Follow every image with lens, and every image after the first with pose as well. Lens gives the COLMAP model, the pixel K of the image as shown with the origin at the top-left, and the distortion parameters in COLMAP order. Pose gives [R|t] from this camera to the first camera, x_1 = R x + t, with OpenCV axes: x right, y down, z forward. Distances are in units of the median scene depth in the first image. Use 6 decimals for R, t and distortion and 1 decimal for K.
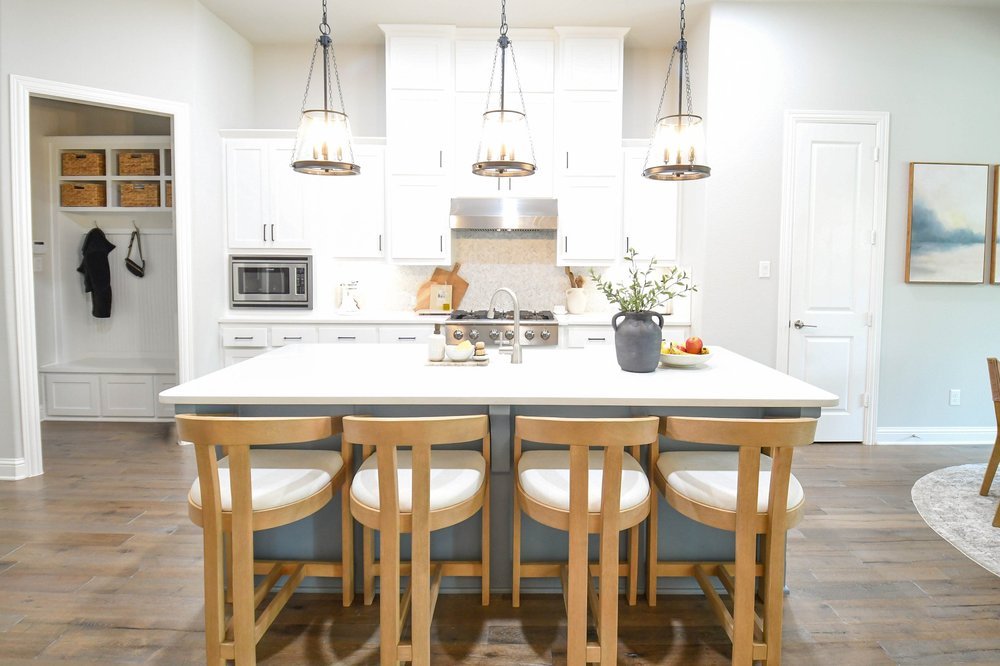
lens RADIAL K [[527.0, 0, 525.5], [0, 527.0, 283.8], [0, 0, 1]] dist [0.000632, -0.014894]
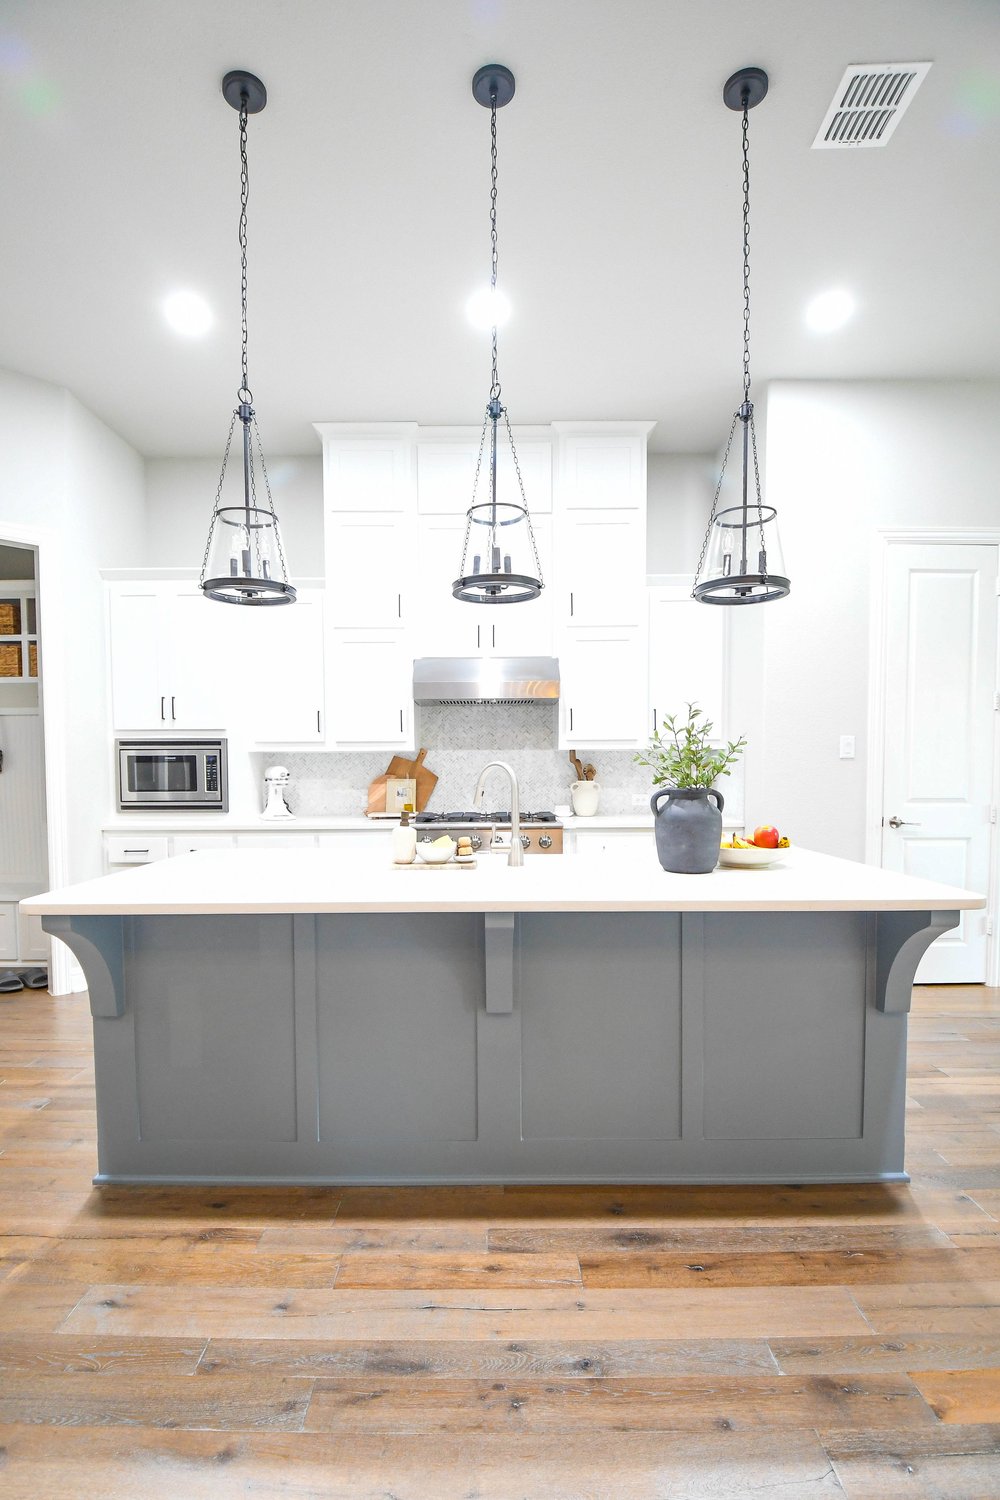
lens RADIAL K [[692.8, 0, 493.8], [0, 692.8, 799.9], [0, 0, 1]] dist [0.000137, -0.016672]
pose [[0.999851, -0.012189, -0.012190, -0.021357], [0.012176, 0.999925, -0.001131, 0.038734], [0.012203, 0.000983, 0.999925, 0.036831]]
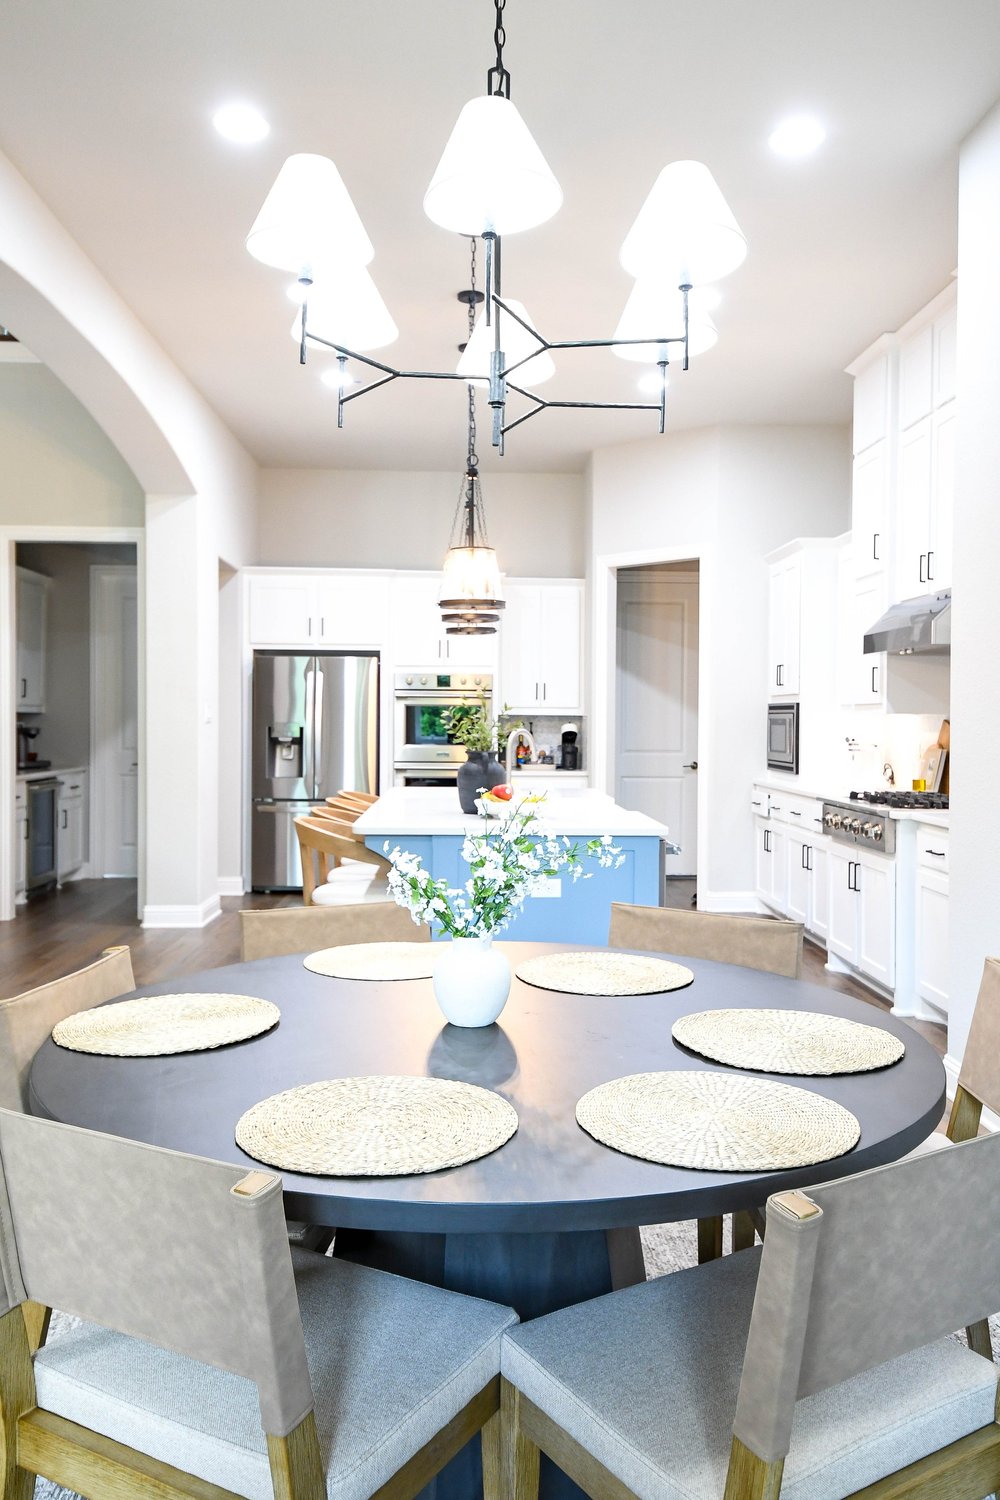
lens RADIAL K [[1164.4, 0, 508.0], [0, 1164.4, 729.2], [0, 0, 1]] dist [0.014710, -0.001318]
pose [[0.037864, 0.002131, -0.999281, 1.285432], [-0.050352, 0.998731, 0.000222, 0.005129], [0.998014, 0.050308, 0.037923, 0.535524]]
